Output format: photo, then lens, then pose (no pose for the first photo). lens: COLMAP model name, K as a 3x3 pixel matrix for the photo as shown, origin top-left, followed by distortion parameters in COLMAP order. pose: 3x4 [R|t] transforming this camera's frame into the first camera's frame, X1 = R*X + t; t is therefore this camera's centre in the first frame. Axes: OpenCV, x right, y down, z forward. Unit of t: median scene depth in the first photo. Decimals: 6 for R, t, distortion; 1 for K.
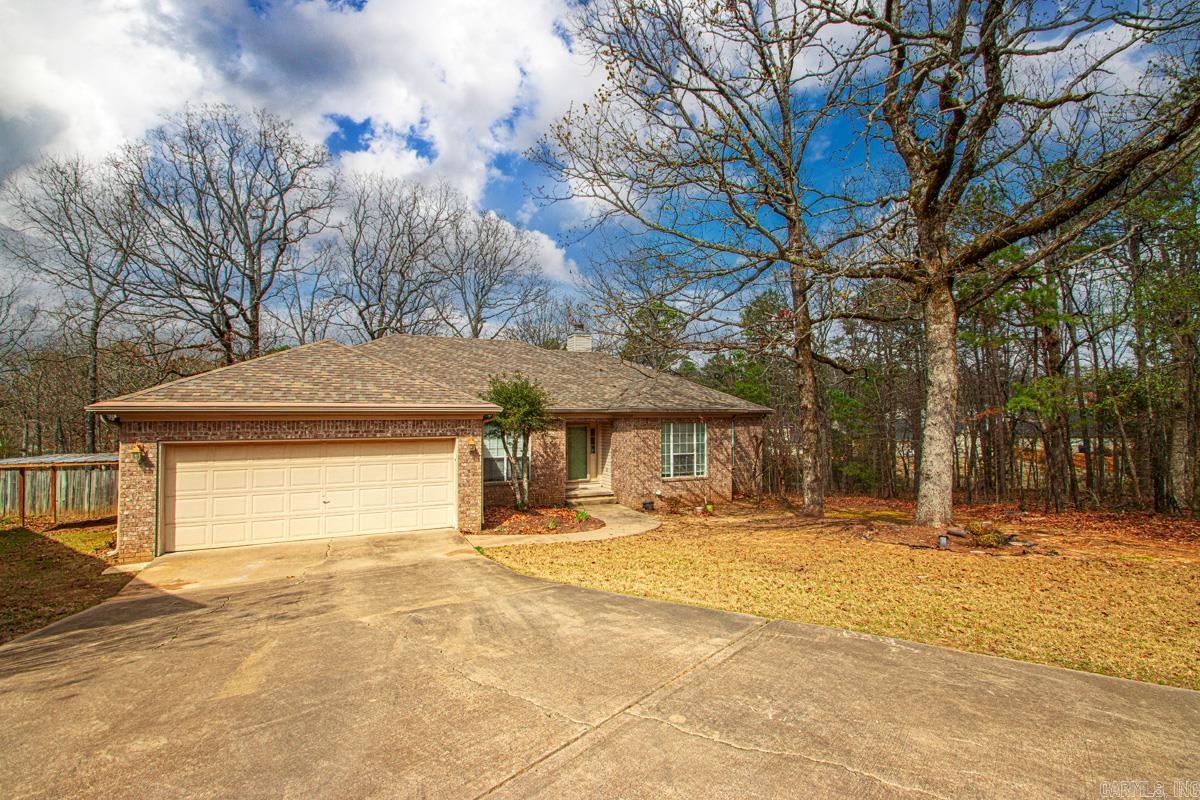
lens RADIAL K [[563.6, 0, 600.1], [0, 563.6, 397.1], [0, 0, 1]] dist [0.013756, -0.014790]
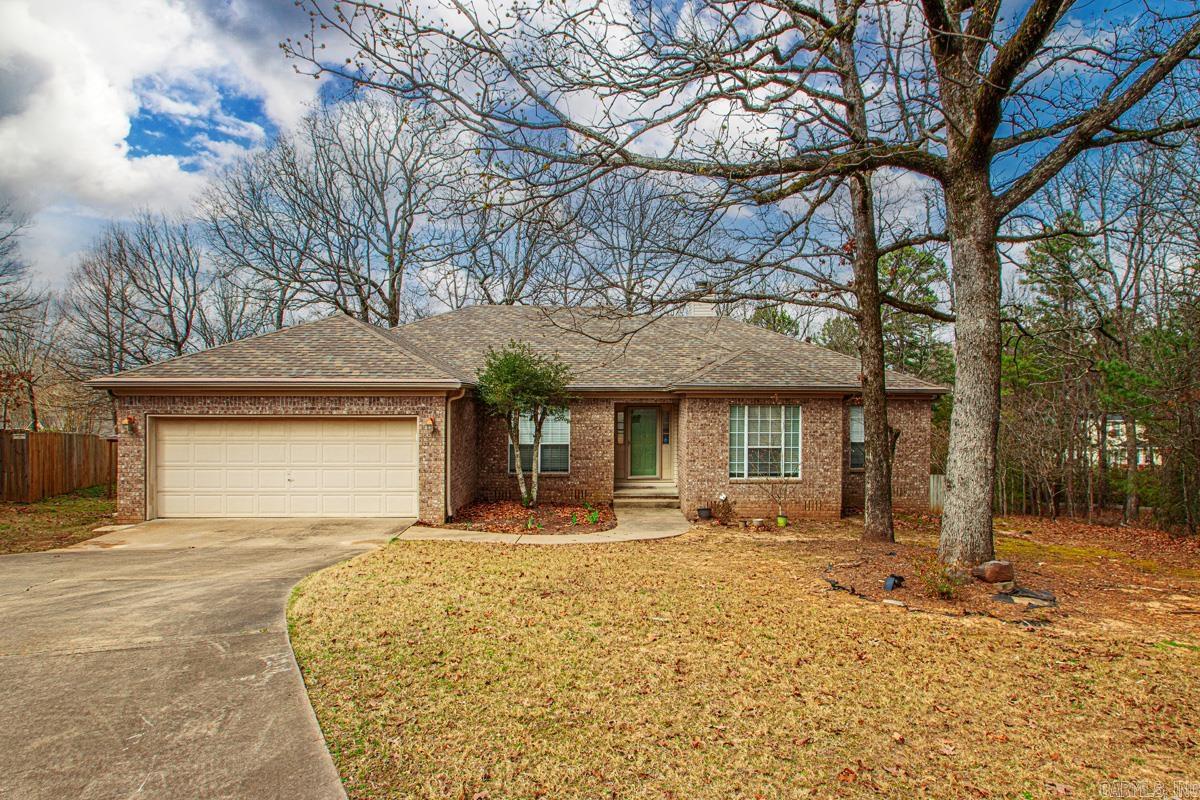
lens RADIAL K [[692.9, 0, 600.2], [0, 692.9, 402.9], [0, 0, 1]] dist [-0.008089, 0.001193]
pose [[0.913305, 0.004482, -0.407252, 0.425632], [0.008314, 0.999526, 0.029644, 0.019117], [0.407192, -0.030460, 0.912835, 0.118680]]
